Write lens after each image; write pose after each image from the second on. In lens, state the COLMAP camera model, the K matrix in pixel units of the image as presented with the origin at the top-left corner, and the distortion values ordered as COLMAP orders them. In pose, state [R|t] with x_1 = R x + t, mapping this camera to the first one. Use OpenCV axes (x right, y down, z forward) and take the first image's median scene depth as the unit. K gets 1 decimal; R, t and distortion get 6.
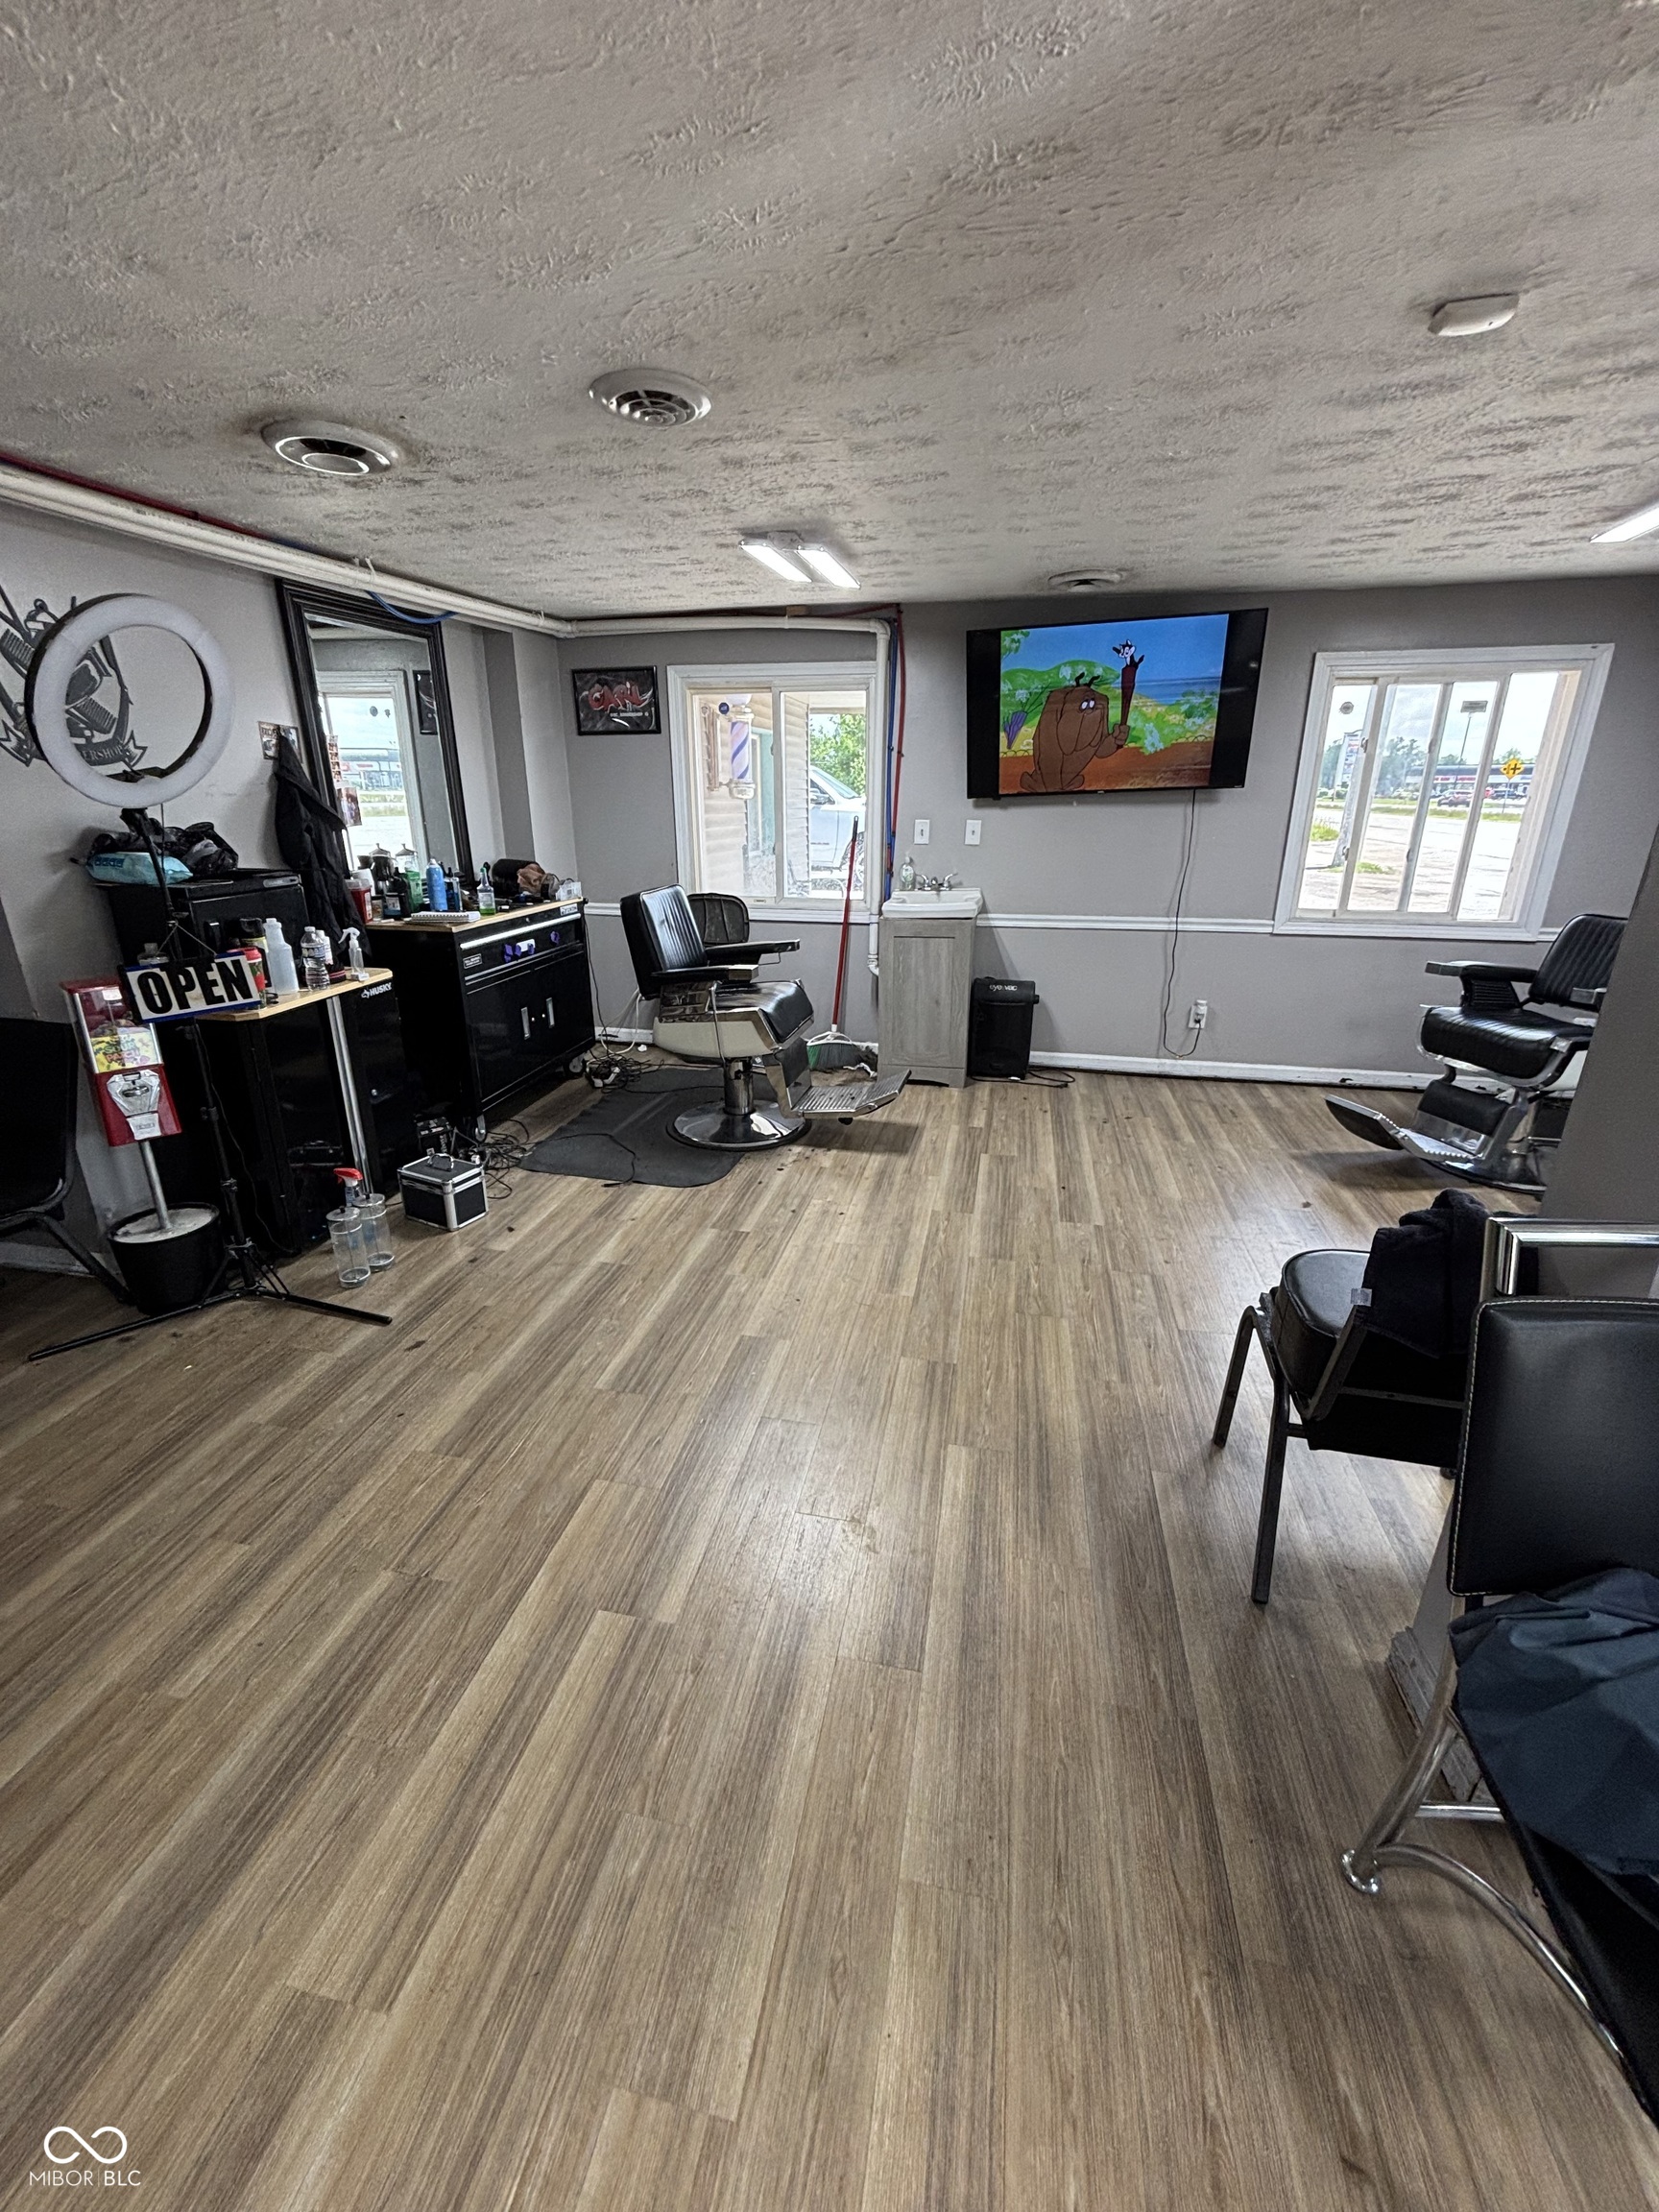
lens RADIAL K [[892.1, 0, 829.5], [0, 892.1, 1106.0], [0, 0, 1]] dist [-0.003977, -0.000233]
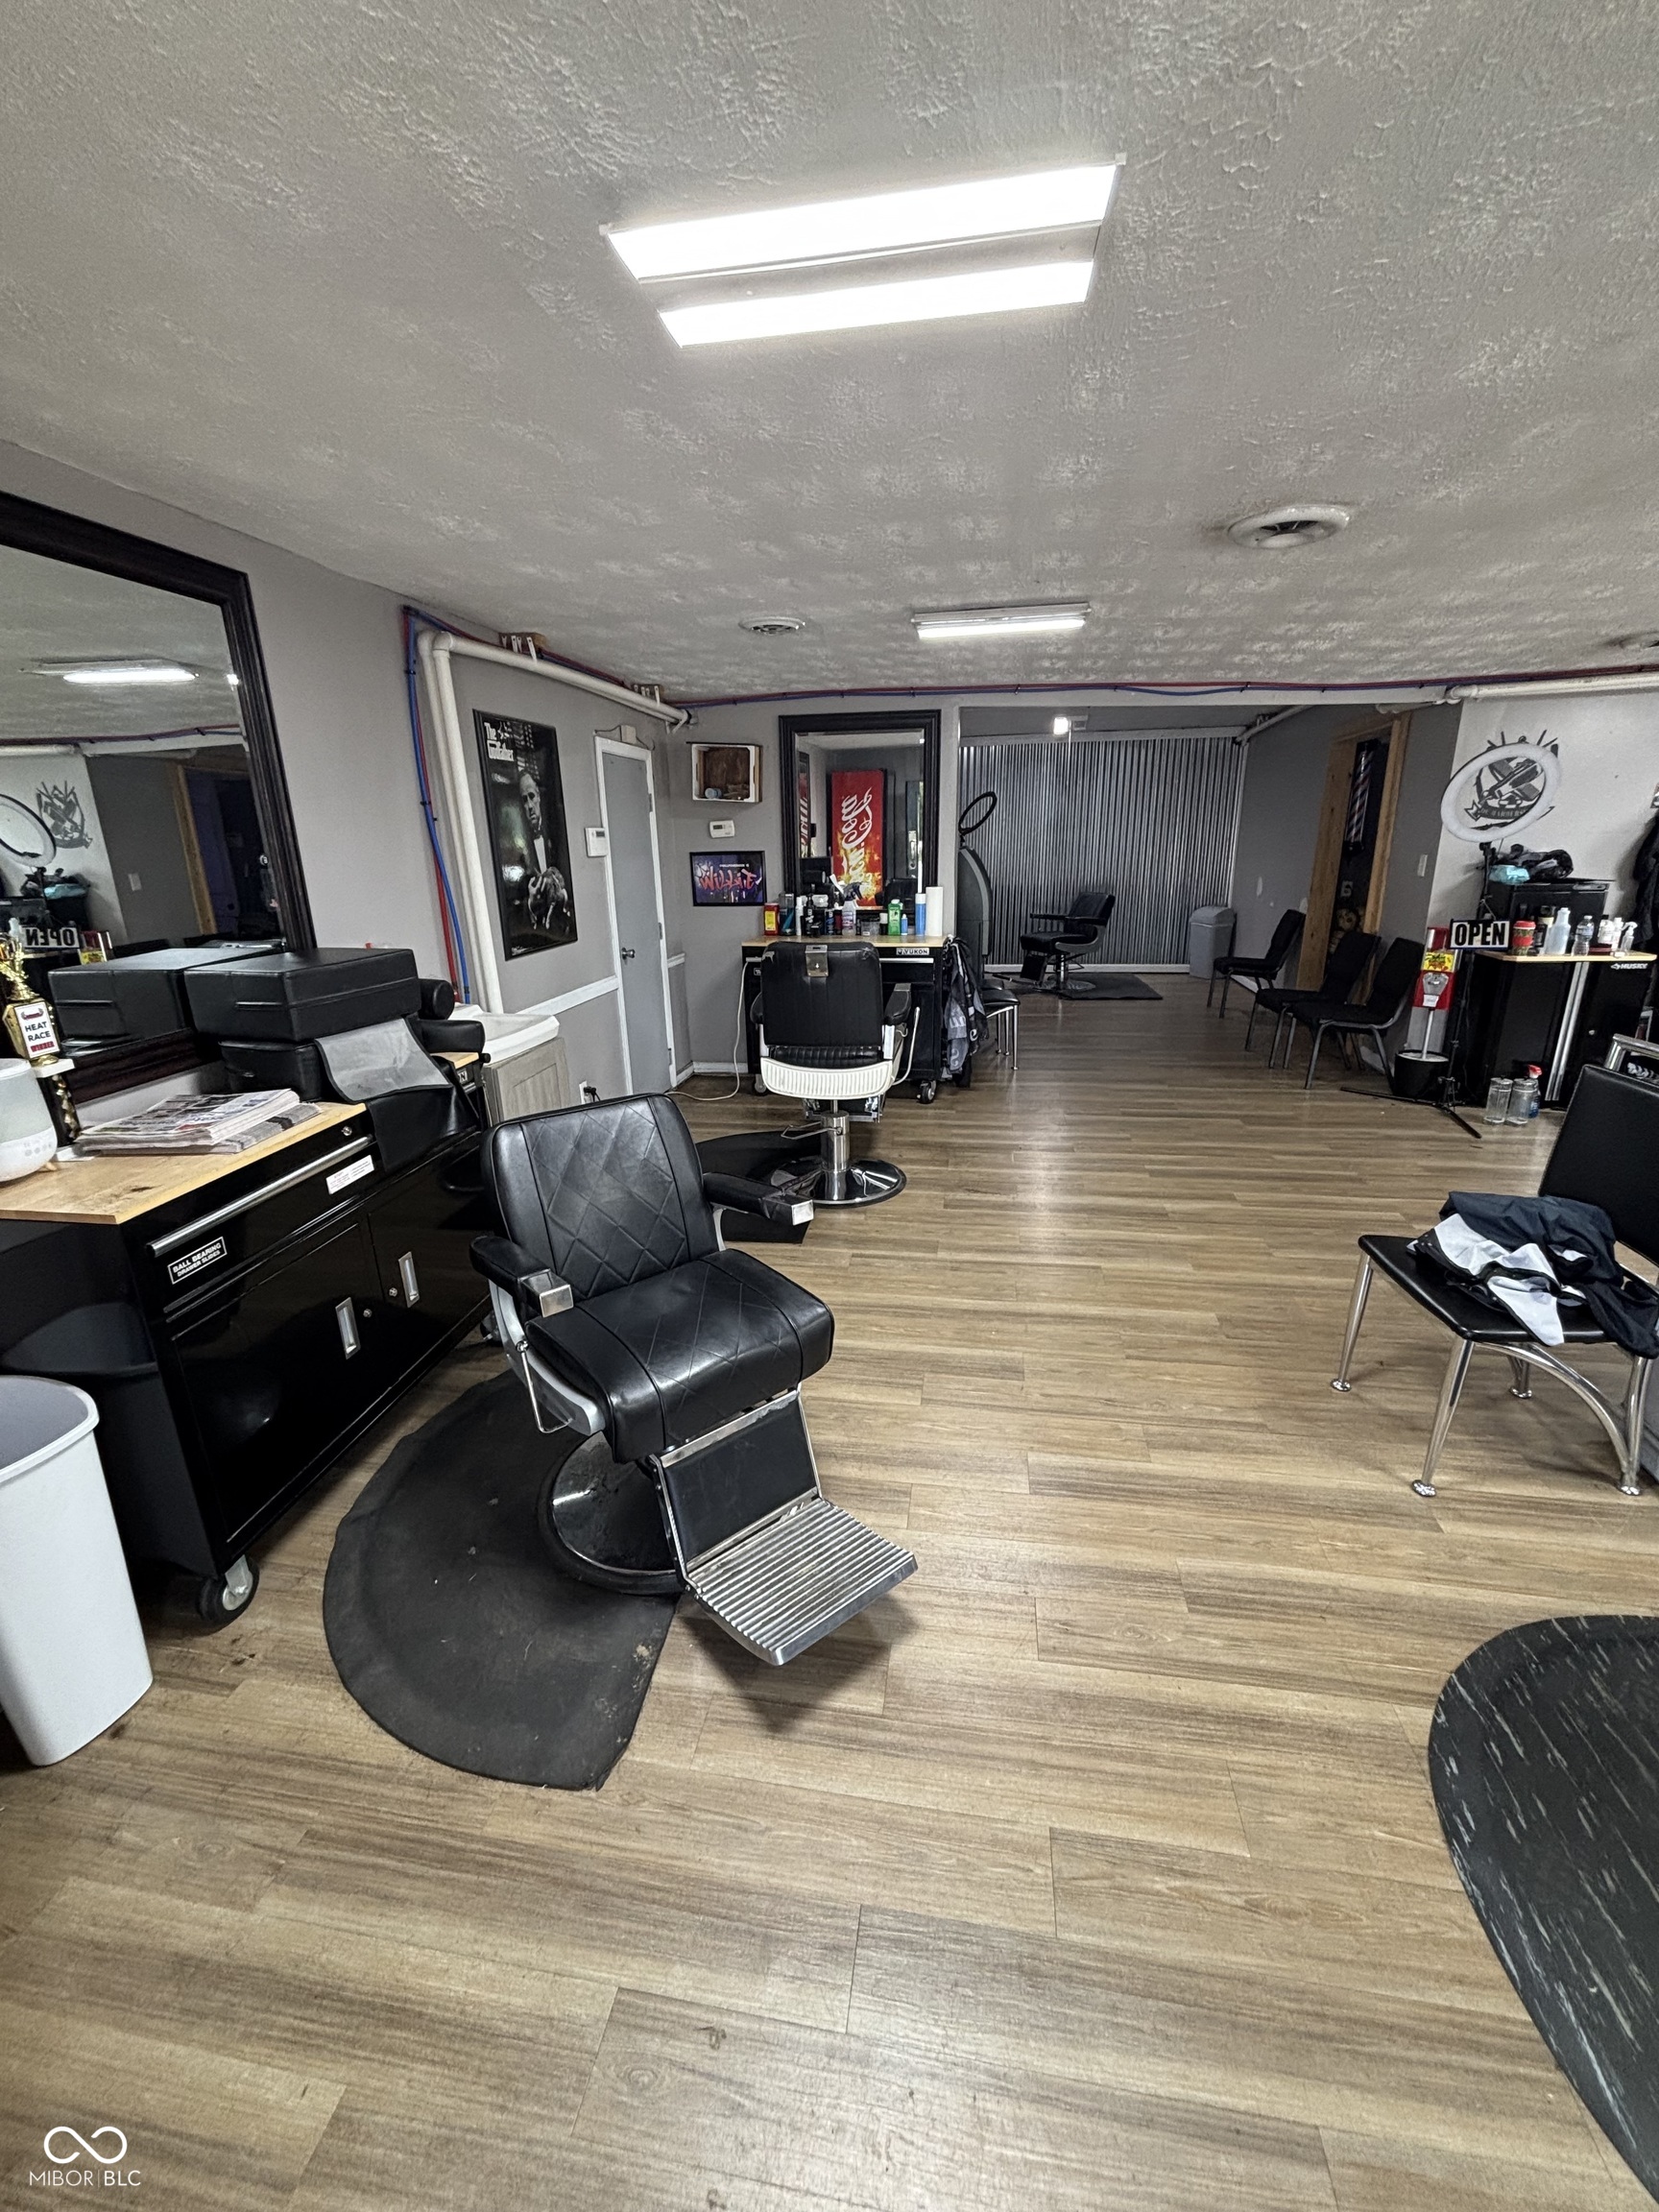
lens RADIAL K [[892.1, 0, 829.5], [0, 892.1, 1106.0], [0, 0, 1]] dist [-0.003977, -0.000233]
pose [[0.036142, 0.296821, -0.954249, 1.098194], [-0.307926, 0.911721, 0.271930, 0.105375], [0.950724, 0.284010, 0.124350, -0.436233]]
